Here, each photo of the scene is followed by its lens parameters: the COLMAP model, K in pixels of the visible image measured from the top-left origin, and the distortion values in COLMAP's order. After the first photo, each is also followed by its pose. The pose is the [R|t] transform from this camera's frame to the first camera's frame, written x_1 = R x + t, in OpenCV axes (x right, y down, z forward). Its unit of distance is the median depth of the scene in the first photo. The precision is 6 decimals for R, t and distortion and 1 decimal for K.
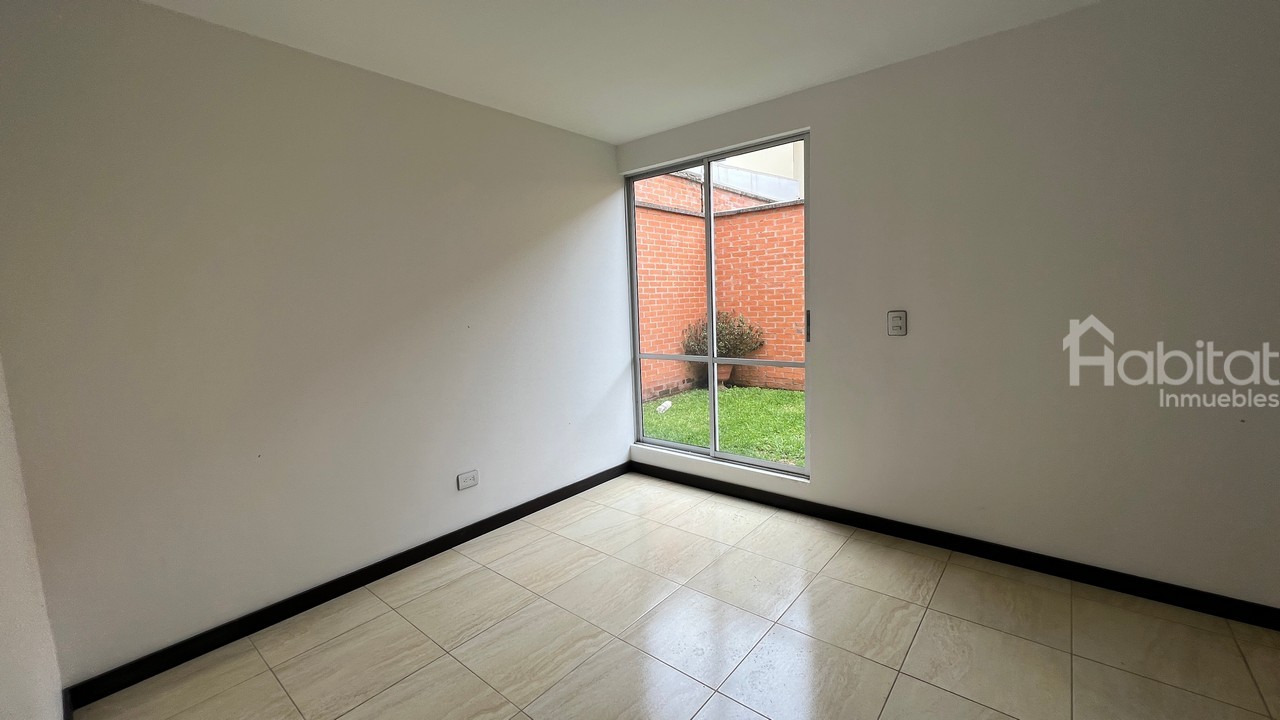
lens RADIAL K [[511.2, 0, 640.0], [0, 511.2, 358.6], [0, 0, 1]] dist [-0.001600, 0.000456]
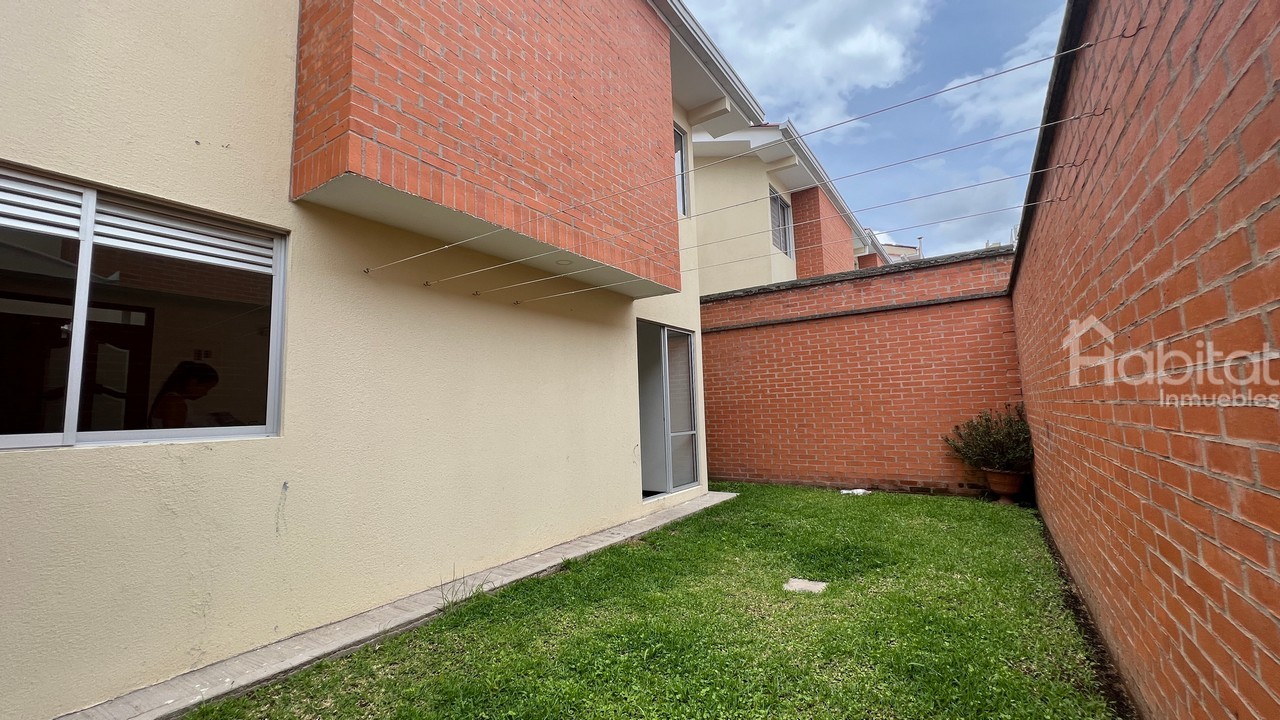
lens RADIAL K [[511.2, 0, 640.4], [0, 511.2, 358.6], [0, 0, 1]] dist [-0.001600, 0.000456]
pose [[0.111387, -0.069818, -0.991322, 0.937368], [-0.089213, 0.992799, -0.079946, -0.053242], [0.989765, 0.097344, 0.104356, 0.345966]]
